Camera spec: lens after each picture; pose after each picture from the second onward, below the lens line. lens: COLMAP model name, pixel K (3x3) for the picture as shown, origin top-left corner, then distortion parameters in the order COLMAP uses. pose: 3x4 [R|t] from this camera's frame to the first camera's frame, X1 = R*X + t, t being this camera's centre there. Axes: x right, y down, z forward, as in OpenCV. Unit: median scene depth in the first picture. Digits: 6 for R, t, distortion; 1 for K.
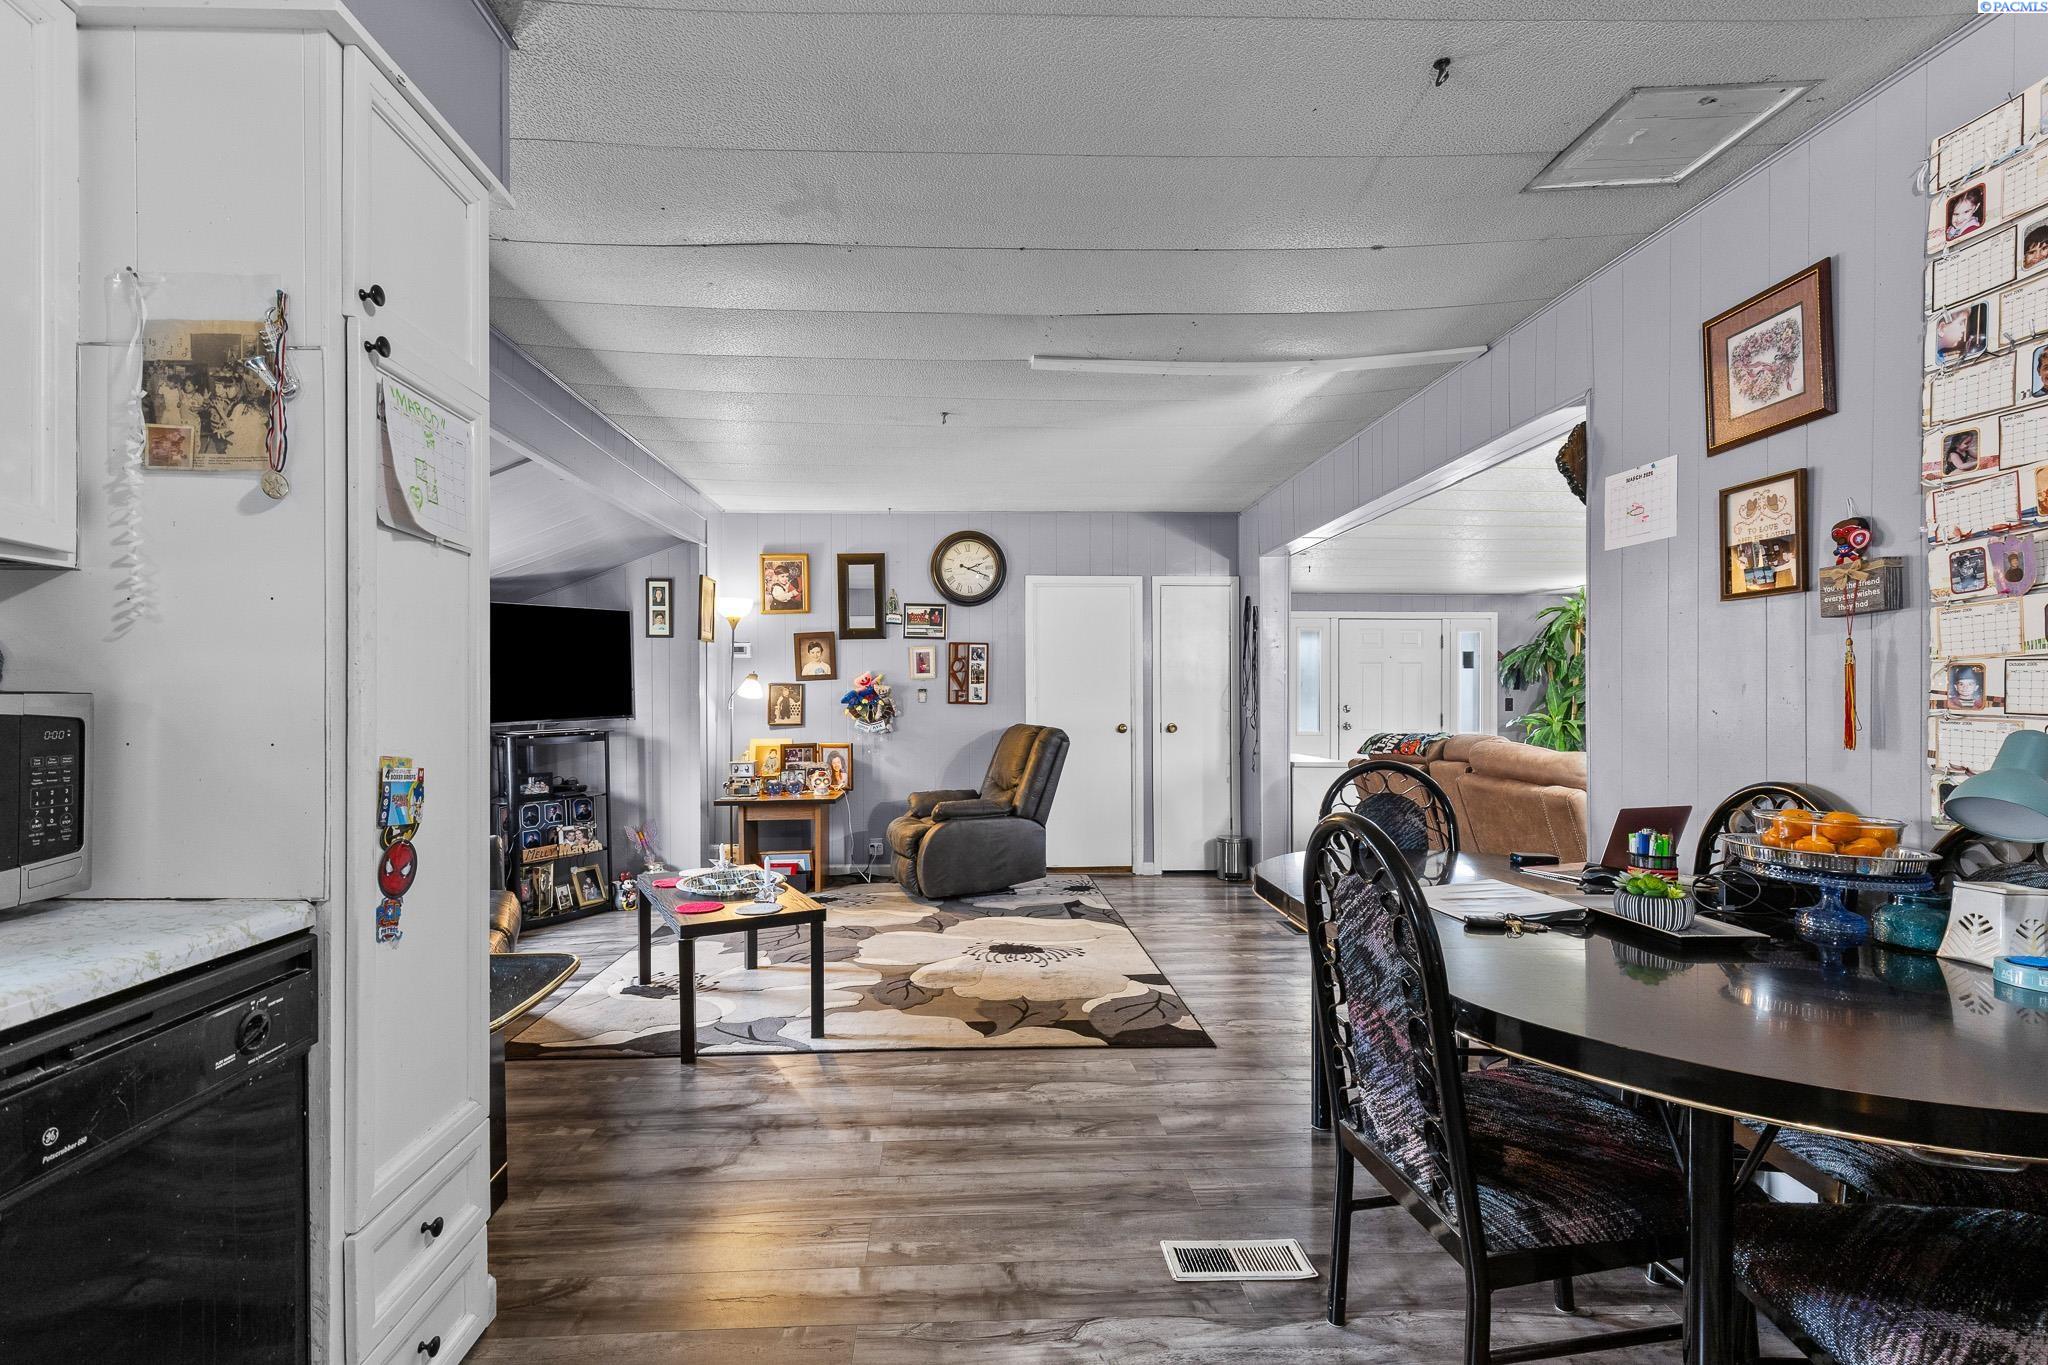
lens RADIAL K [[942.6, 0, 970.8], [0, 942.6, 699.6], [0, 0, 1]] dist [0.003062, 0.000167]
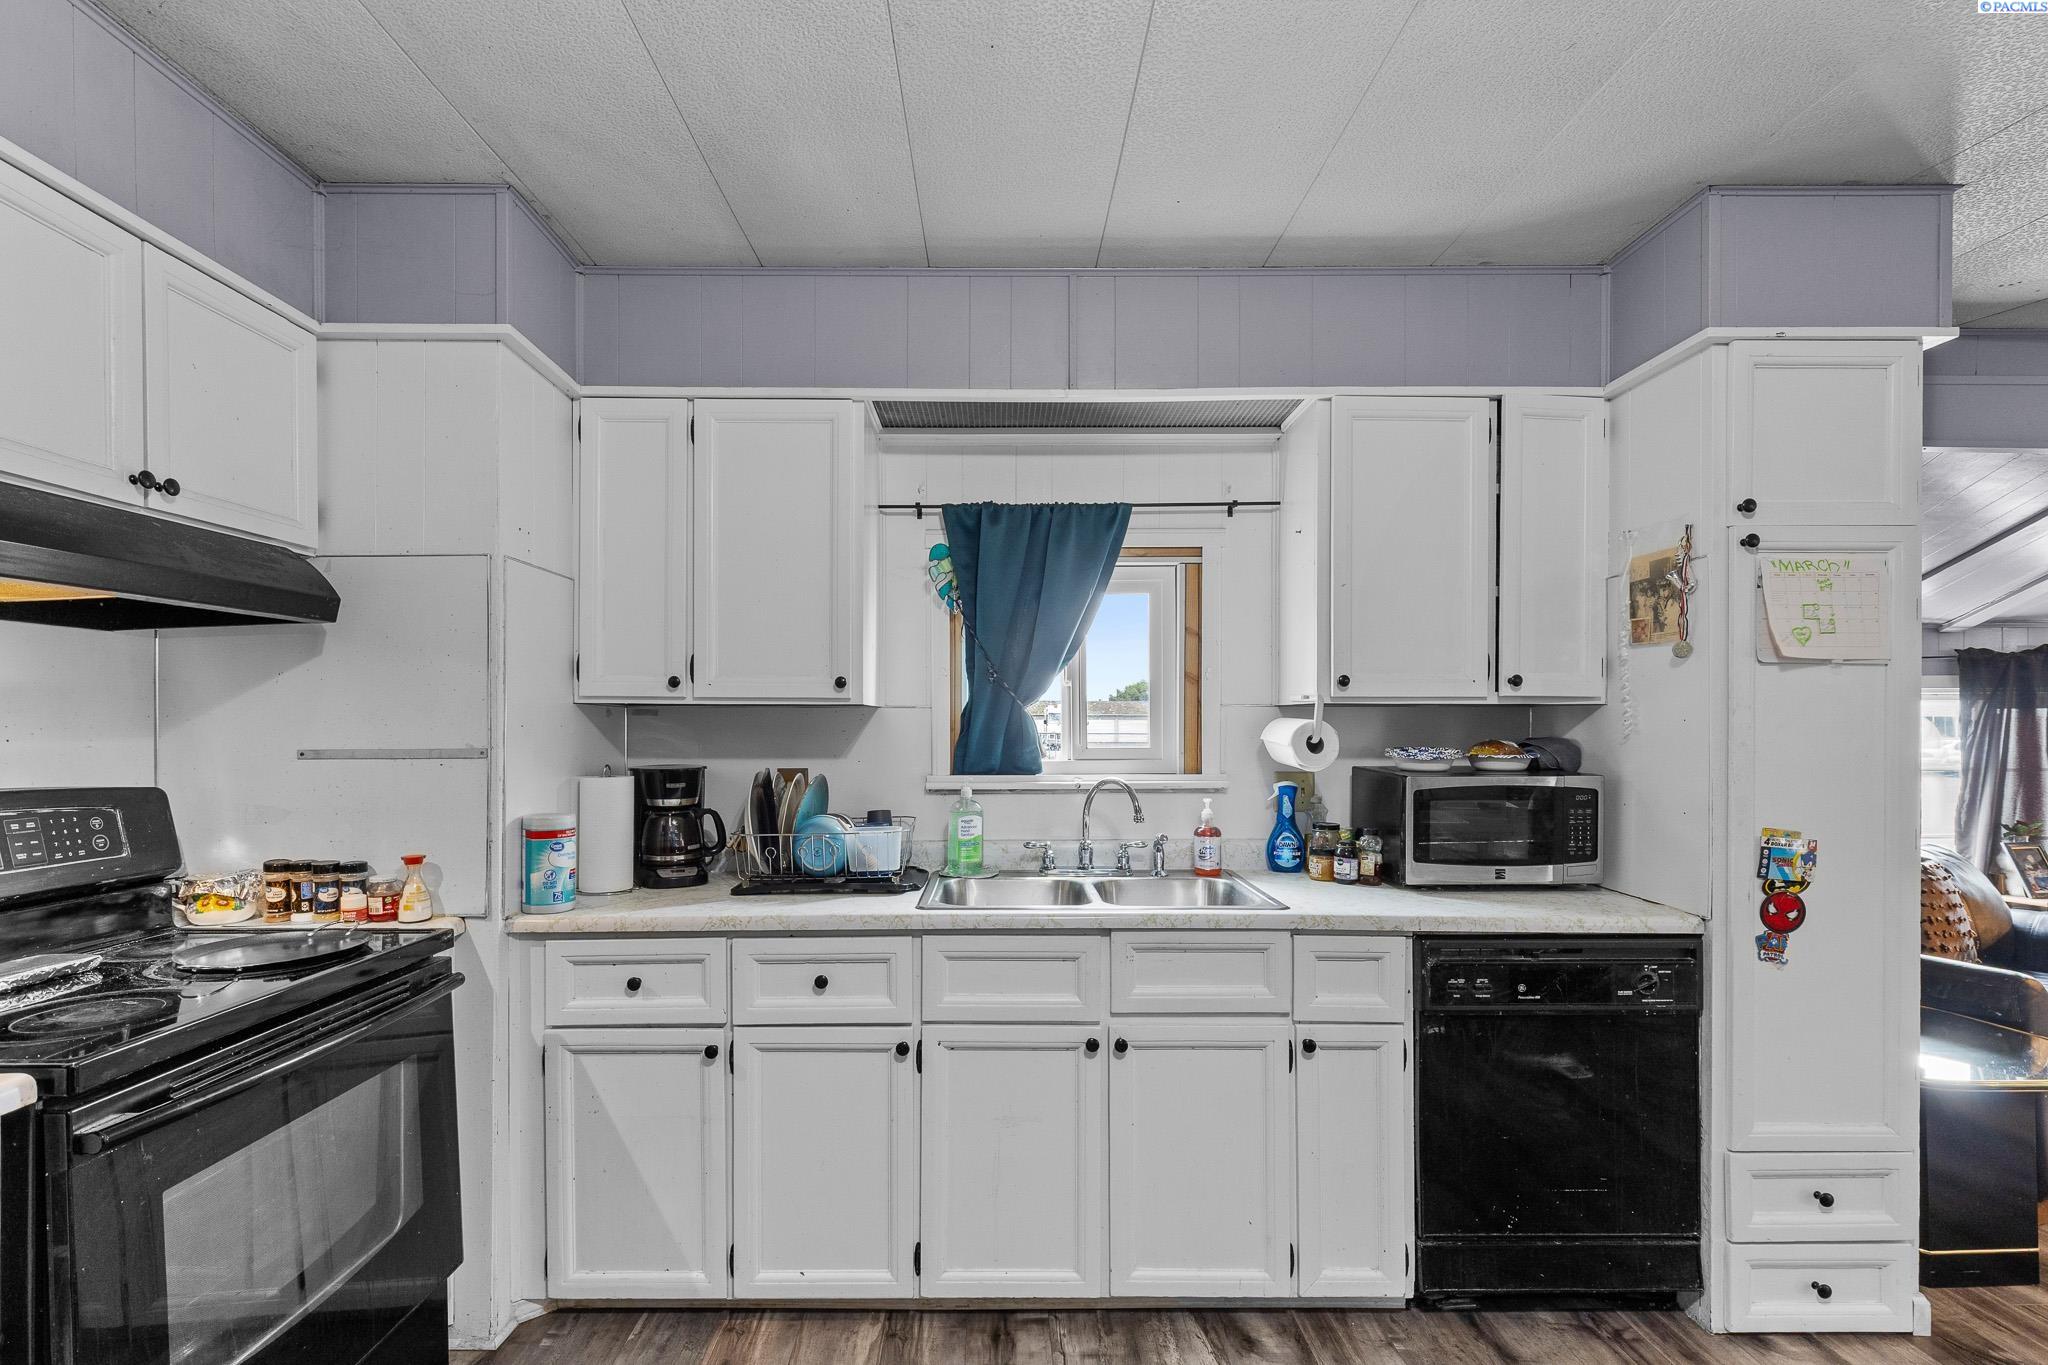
lens RADIAL K [[922.7, 0, 1017.0], [0, 922.7, 729.4], [0, 0, 1]] dist [0.003692, 0.000116]
pose [[-0.015549, 0.009754, -0.999832, 0.770427], [0.001815, 0.999951, 0.009727, -0.102663], [0.999877, -0.001663, -0.015566, -0.082956]]
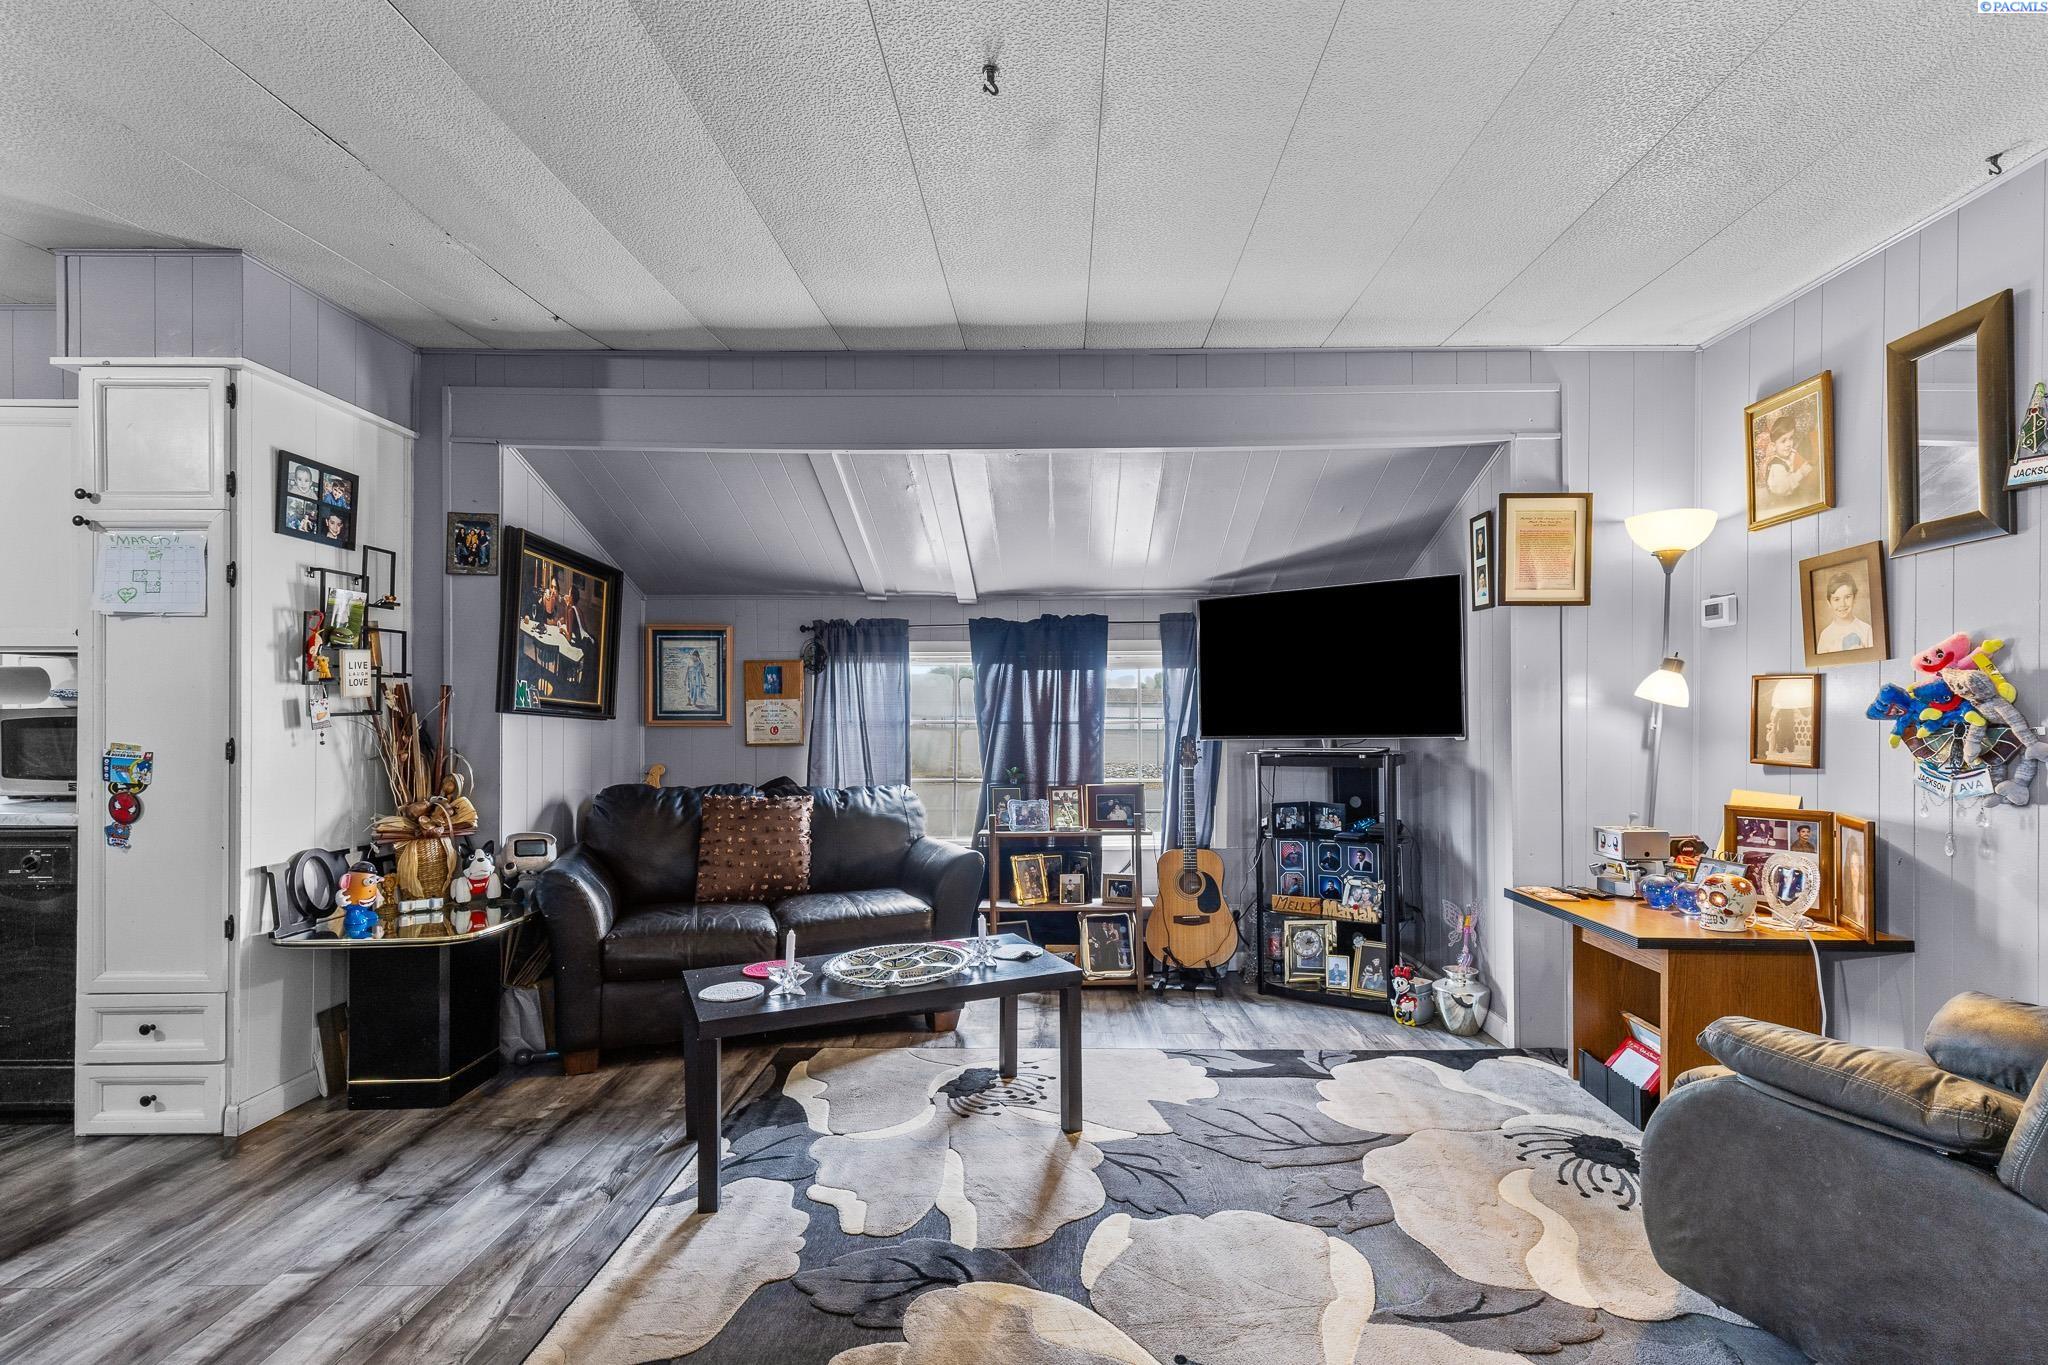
lens RADIAL K [[928.8, 0, 1031.3], [0, 928.8, 708.0], [0, 0, 1]] dist [0.011324, -0.000227]
pose [[-0.021310, -0.001366, -0.999772, 1.150601], [0.001051, 0.999998, -0.001388, -0.002114], [0.999772, -0.001081, -0.021309, 2.842244]]
